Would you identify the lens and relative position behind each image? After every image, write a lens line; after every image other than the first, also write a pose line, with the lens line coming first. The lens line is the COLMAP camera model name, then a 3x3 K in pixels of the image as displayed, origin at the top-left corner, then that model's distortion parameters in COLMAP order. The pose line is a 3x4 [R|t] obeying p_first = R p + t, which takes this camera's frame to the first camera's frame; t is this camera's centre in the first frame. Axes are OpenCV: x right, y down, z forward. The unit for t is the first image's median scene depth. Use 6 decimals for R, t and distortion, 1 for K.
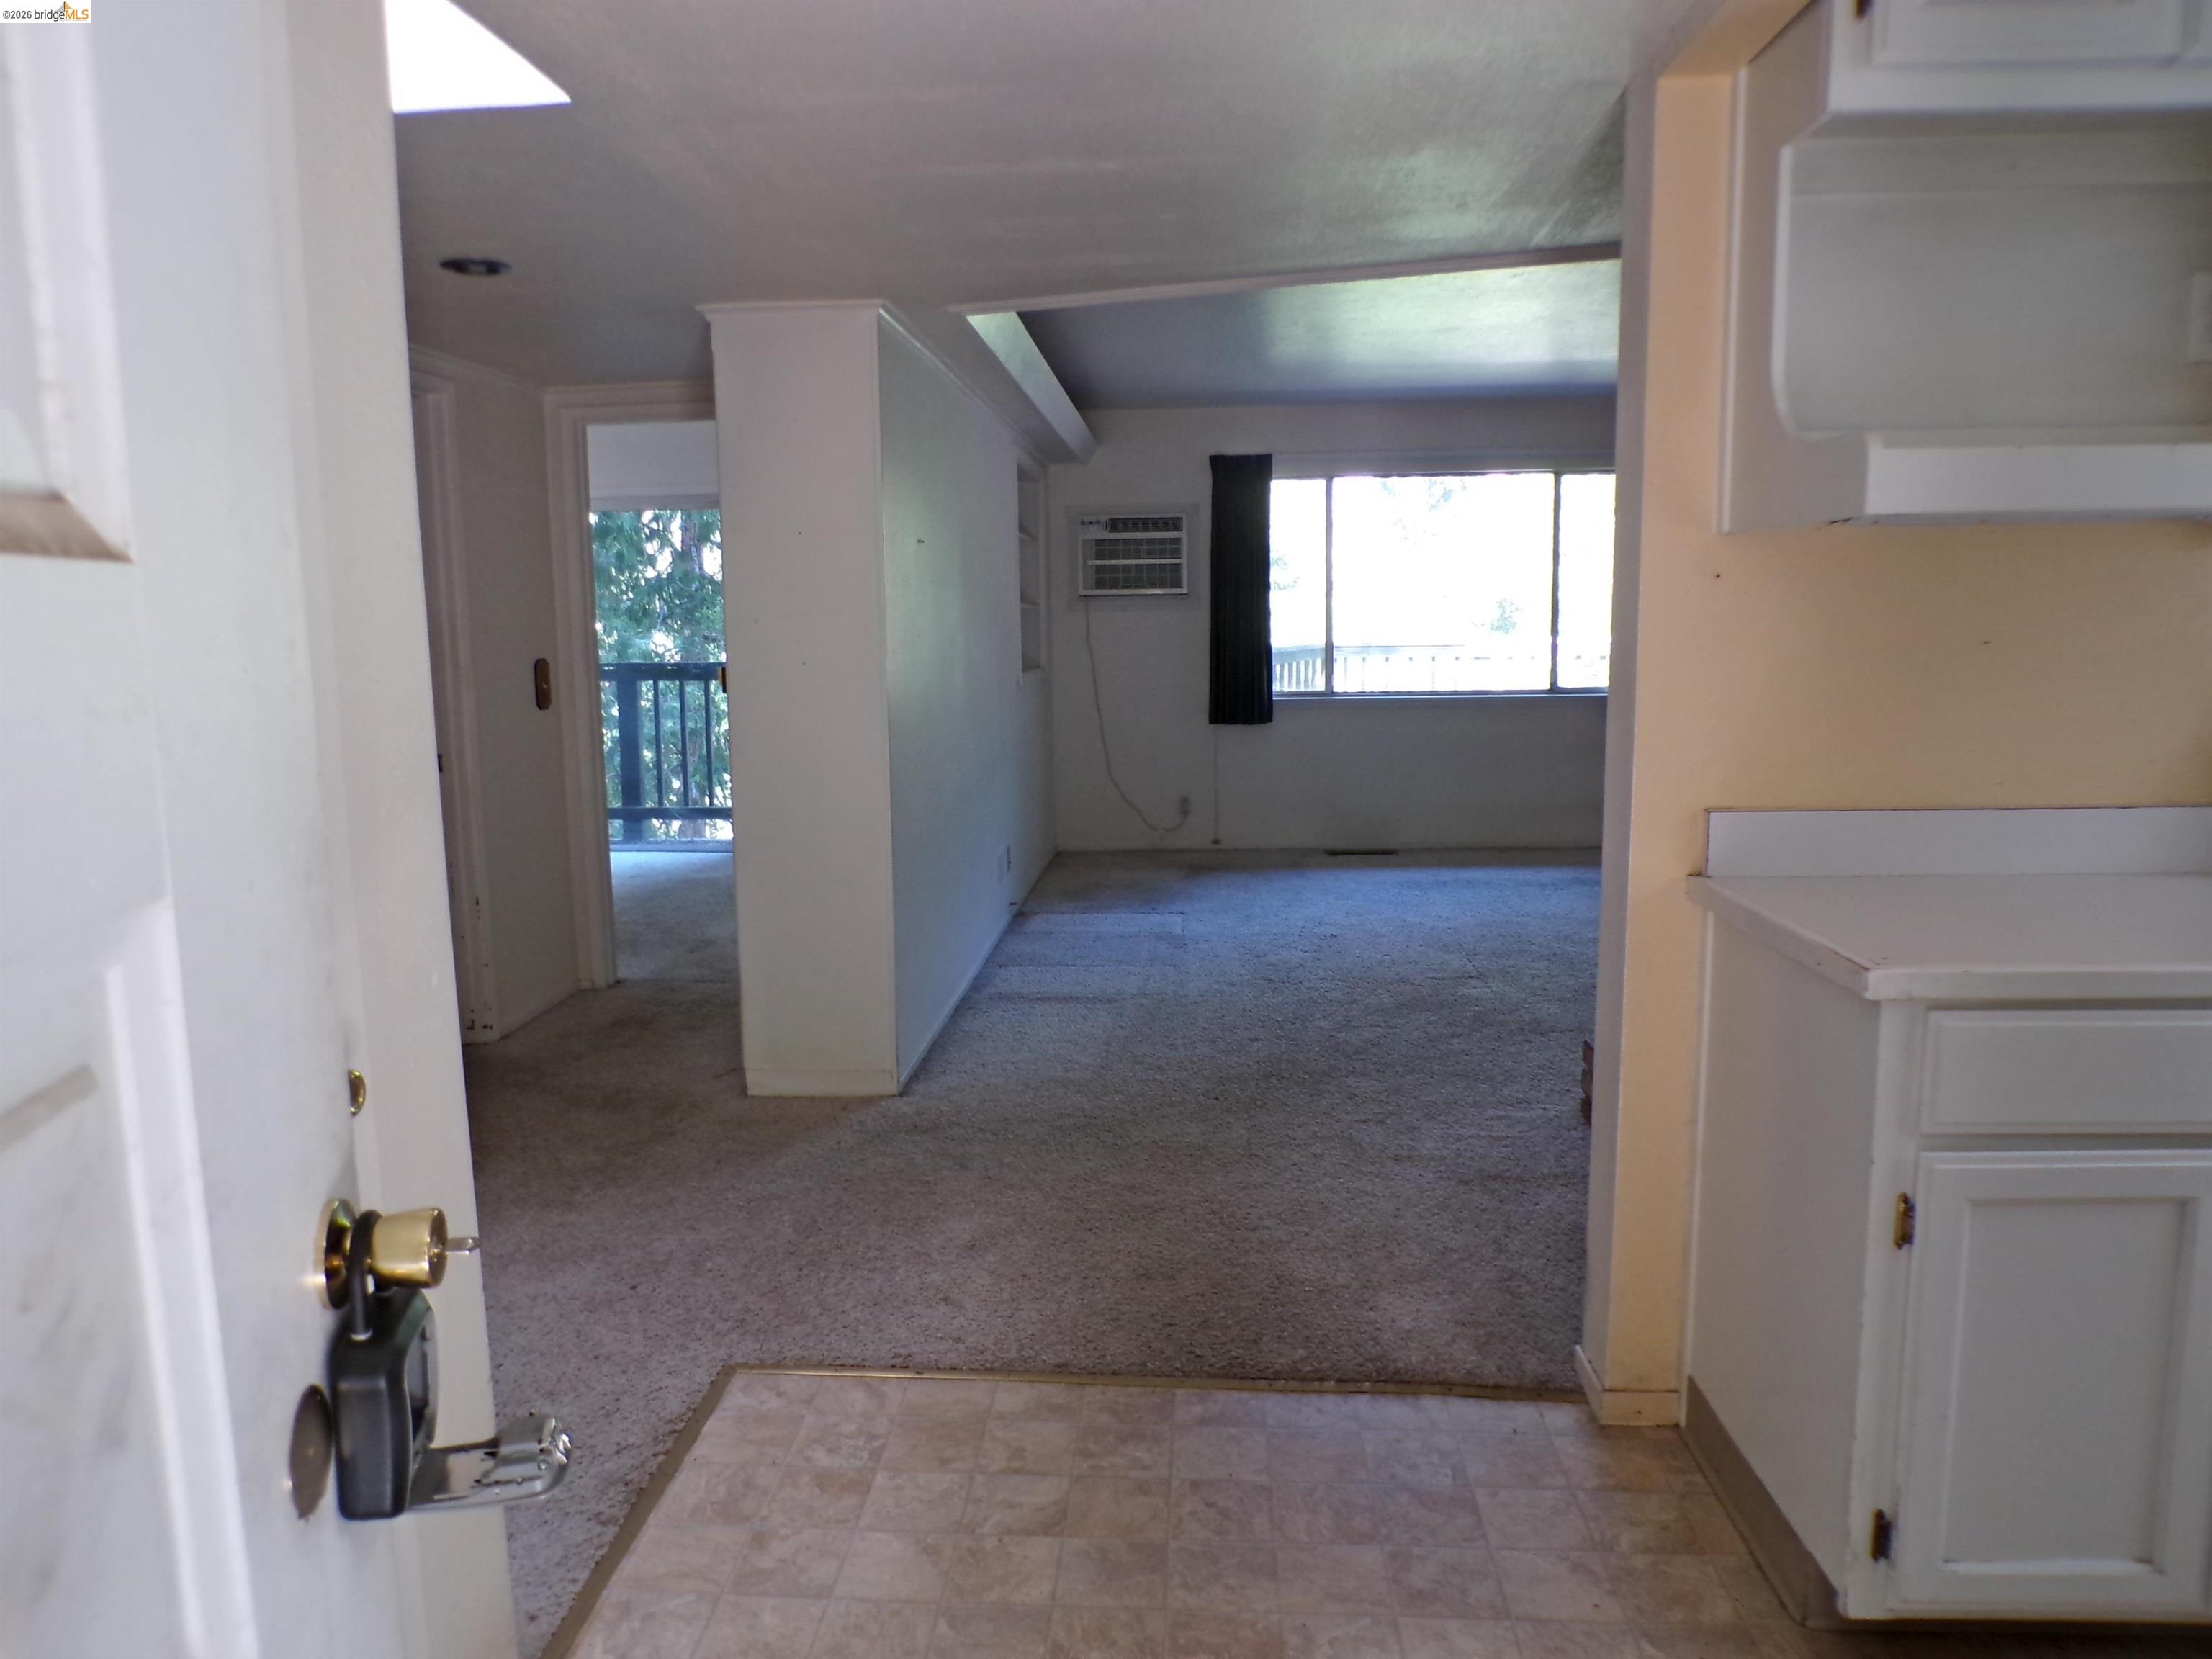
lens RADIAL K [[1506.3, 0, 1106.8], [0, 1506.3, 824.4], [0, 0, 1]] dist [-0.041080, 0.014853]
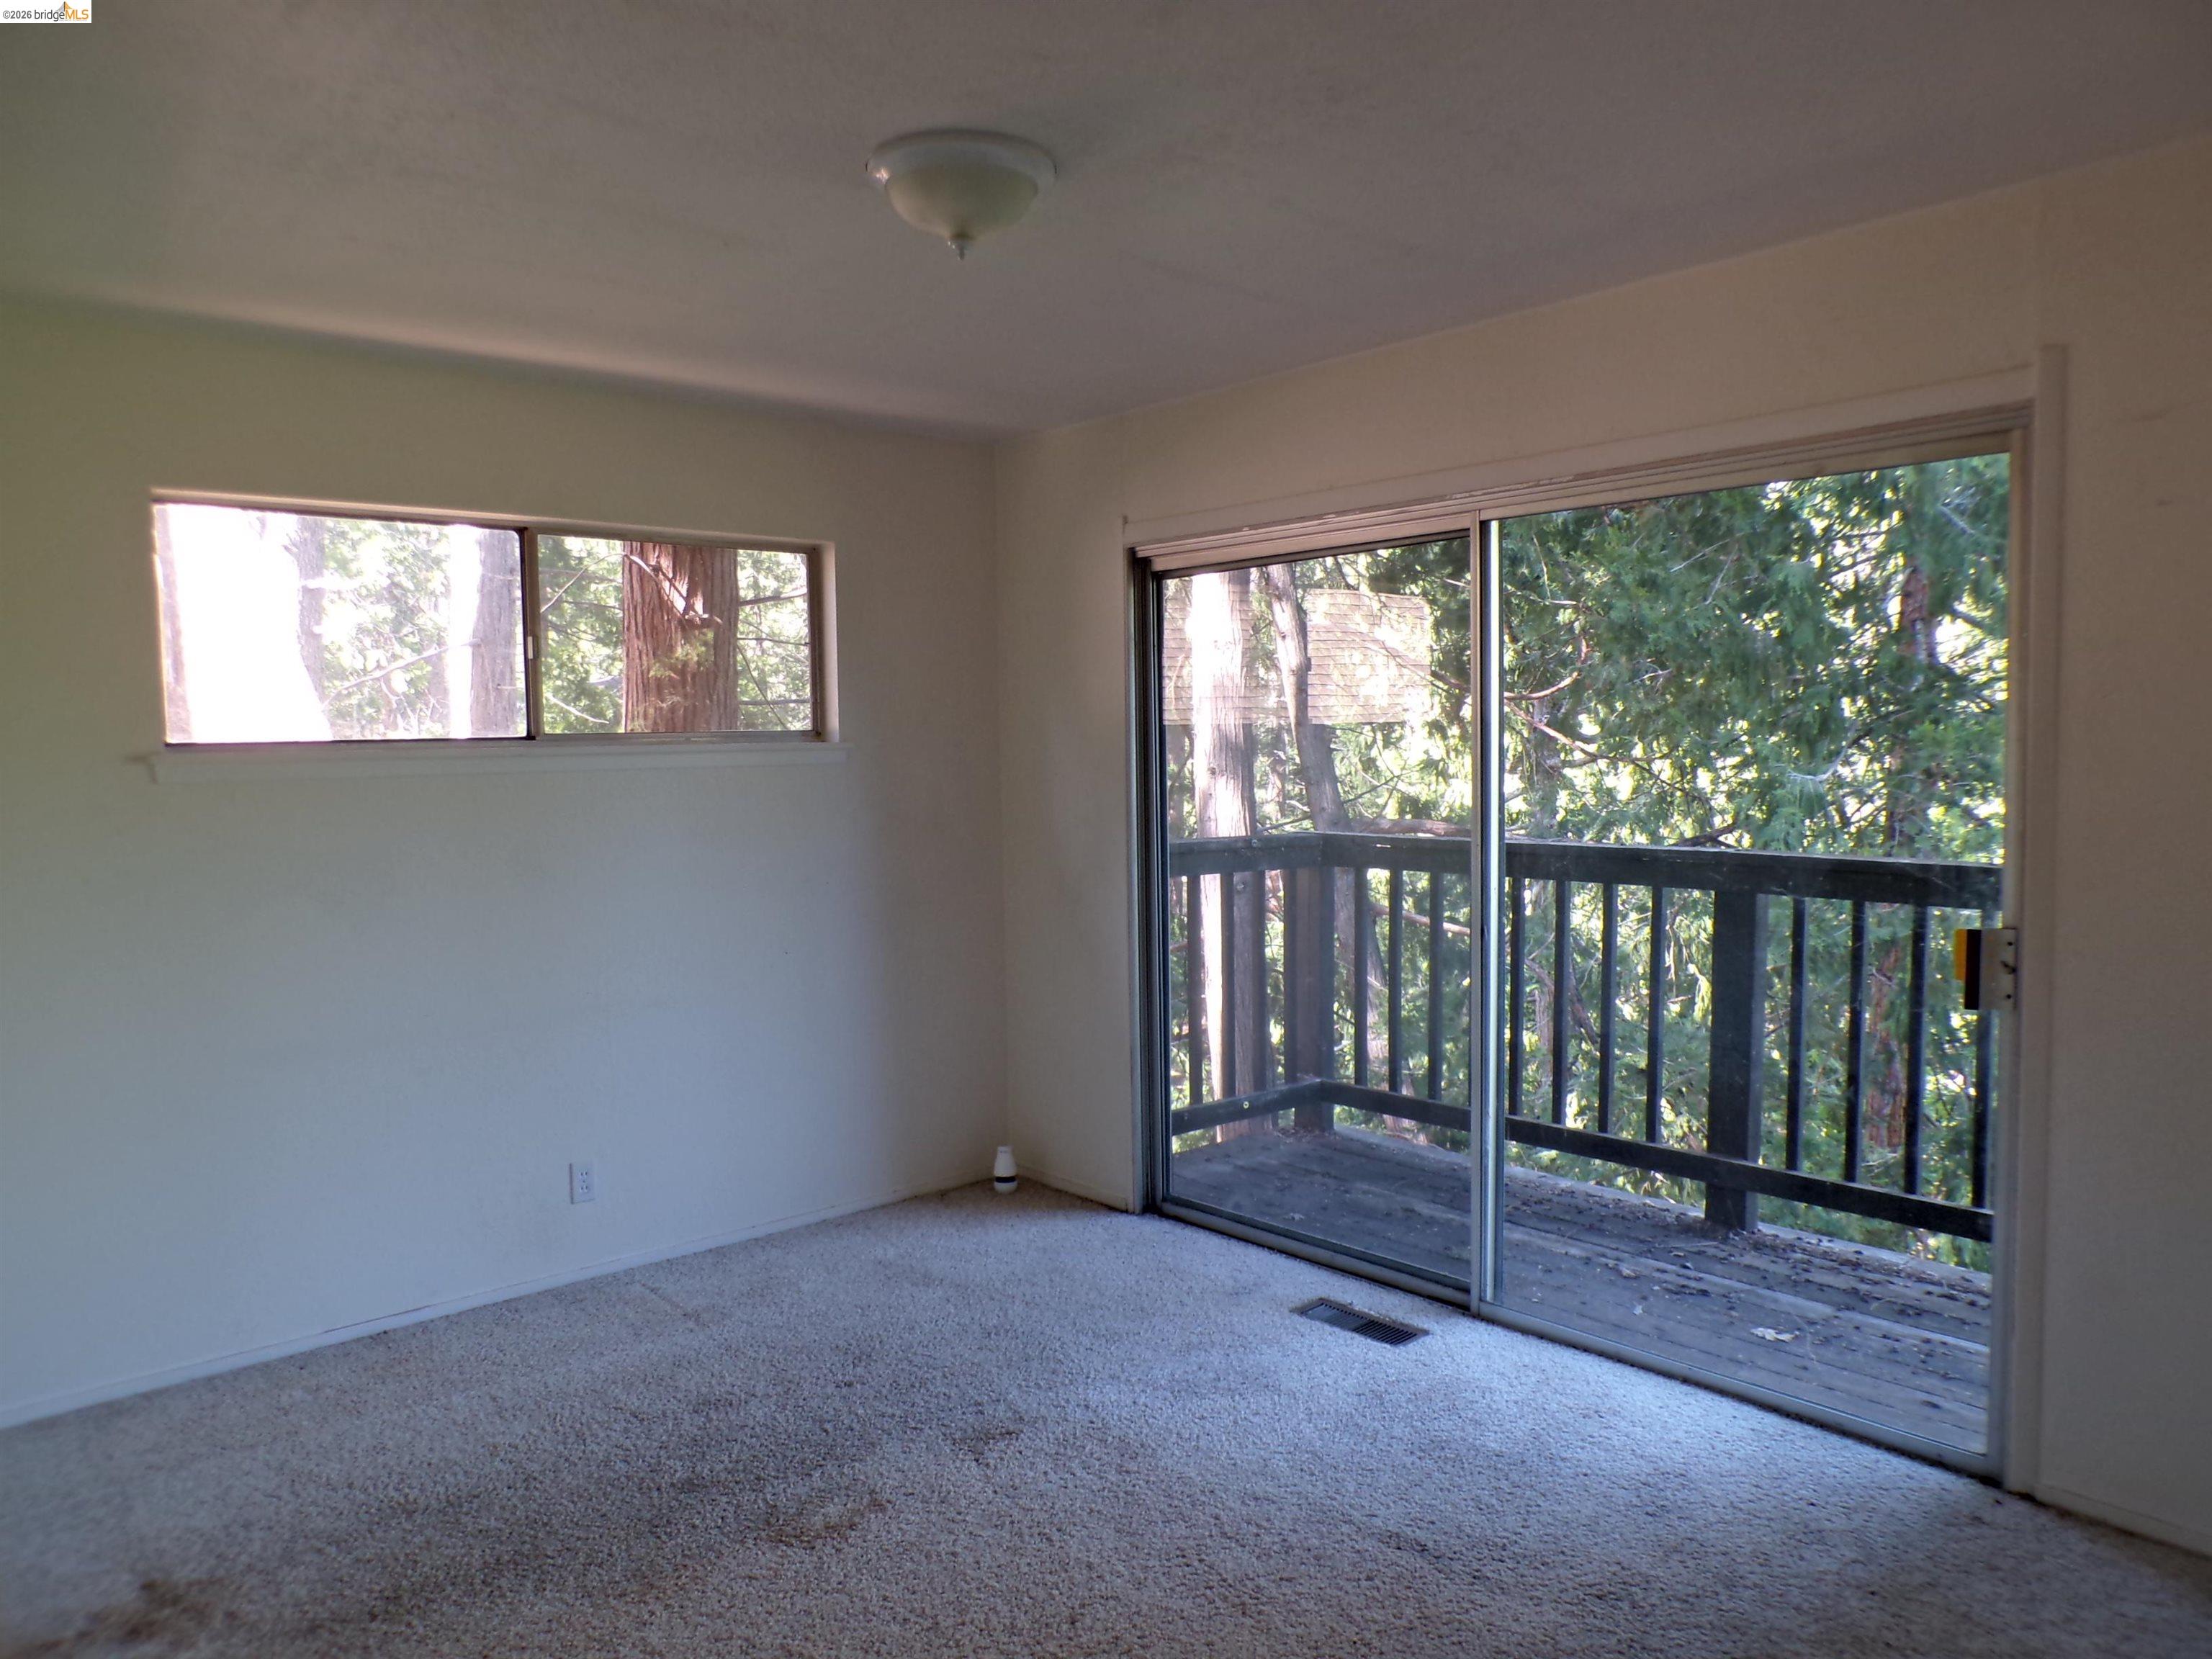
lens RADIAL K [[1506.3, 0, 1111.4], [0, 1506.3, 837.9], [0, 0, 1]] dist [-0.041080, 0.014853]
pose [[0.722285, 0.053610, -0.689514, -0.100645], [-0.091327, 0.995654, -0.018255, -0.061598], [0.685539, 0.076156, 0.724042, 0.379789]]
